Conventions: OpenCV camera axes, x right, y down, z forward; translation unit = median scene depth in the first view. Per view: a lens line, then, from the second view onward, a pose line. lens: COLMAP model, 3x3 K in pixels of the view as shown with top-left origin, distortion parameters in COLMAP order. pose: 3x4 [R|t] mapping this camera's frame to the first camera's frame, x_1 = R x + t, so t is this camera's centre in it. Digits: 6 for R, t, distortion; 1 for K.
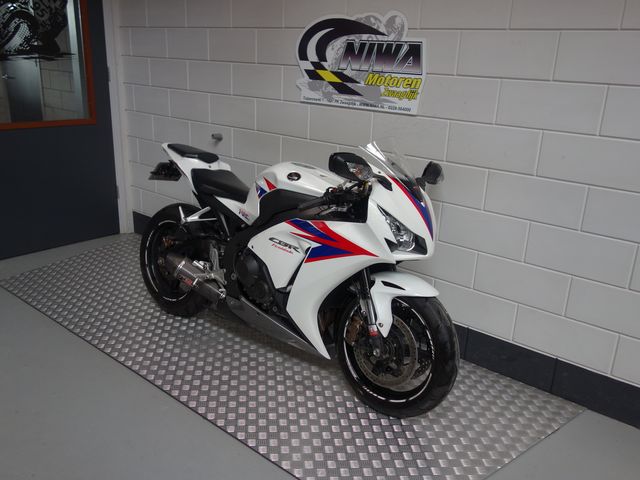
lens RADIAL K [[566.0, 0, 320.0], [0, 566.0, 240.0], [0, 0, 1]] dist [0.004543, -0.001050]
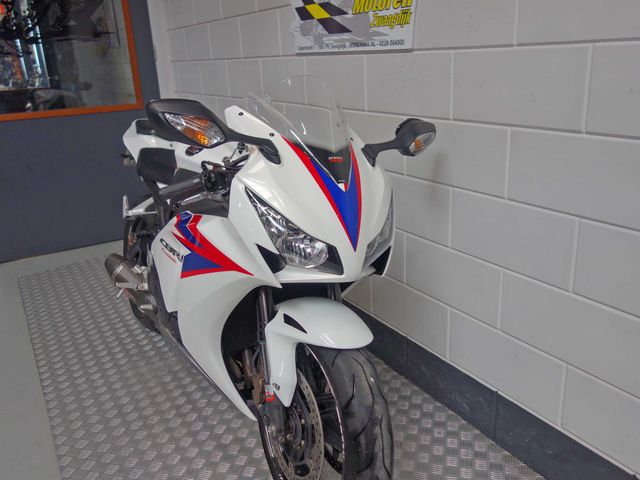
lens RADIAL K [[566.0, 0, 320.0], [0, 566.0, 240.0], [0, 0, 1]] dist [0.004543, -0.001050]
pose [[0.938500, 0.022123, -0.344568, 0.293526], [-0.020087, 0.999753, 0.009477, -0.011338], [0.344693, -0.001973, 0.938713, 0.366568]]
